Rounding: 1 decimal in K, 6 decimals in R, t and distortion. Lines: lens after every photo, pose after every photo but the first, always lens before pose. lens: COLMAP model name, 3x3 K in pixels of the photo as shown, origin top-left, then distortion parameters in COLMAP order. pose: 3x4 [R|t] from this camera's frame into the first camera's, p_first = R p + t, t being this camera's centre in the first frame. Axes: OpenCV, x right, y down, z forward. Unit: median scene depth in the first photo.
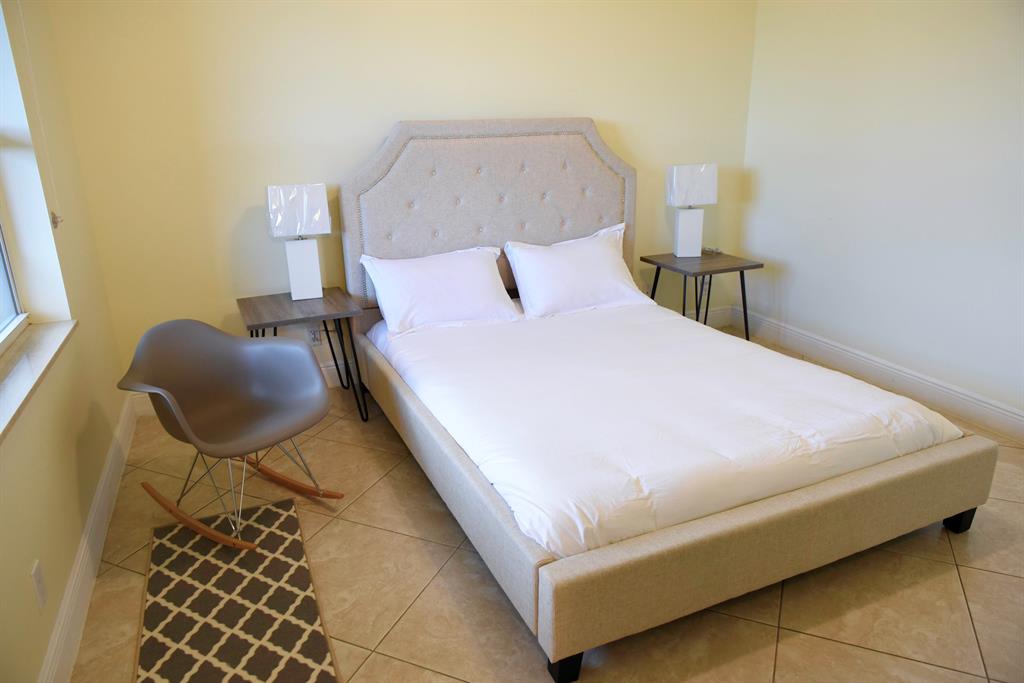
lens RADIAL K [[697.5, 0, 516.3], [0, 697.5, 338.6], [0, 0, 1]] dist [-0.005384, -0.007051]
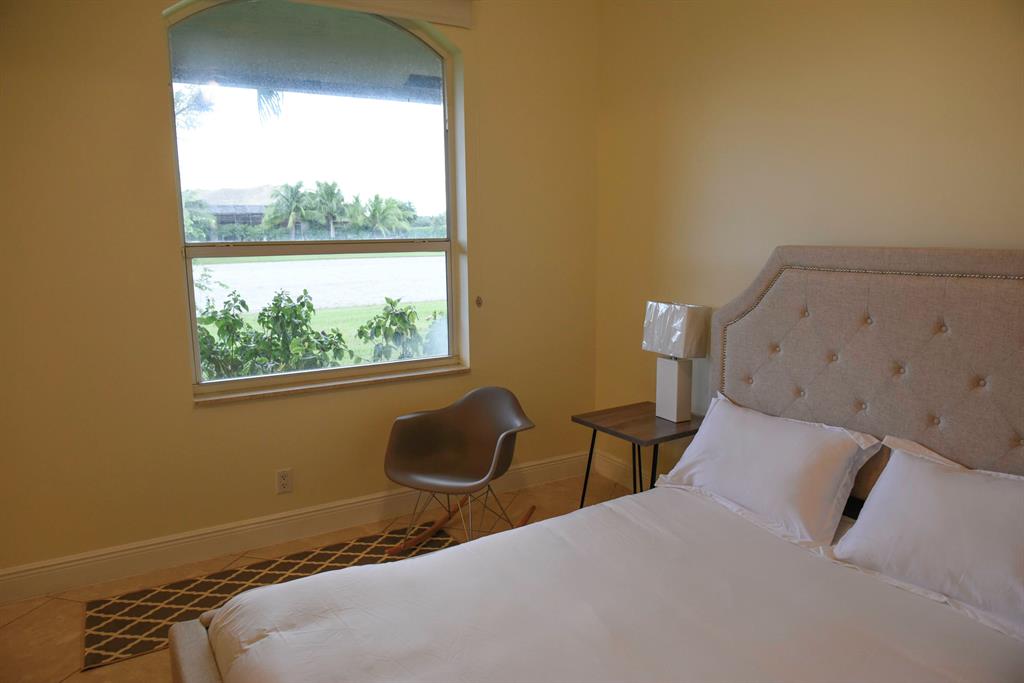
lens RADIAL K [[697.5, 0, 514.8], [0, 697.5, 346.0], [0, 0, 1]] dist [-0.005384, -0.007051]
pose [[0.133269, 0.174975, -0.975512, 0.585119], [-0.302543, 0.944491, 0.128080, -0.208501], [0.943773, 0.278065, 0.178809, 0.586023]]
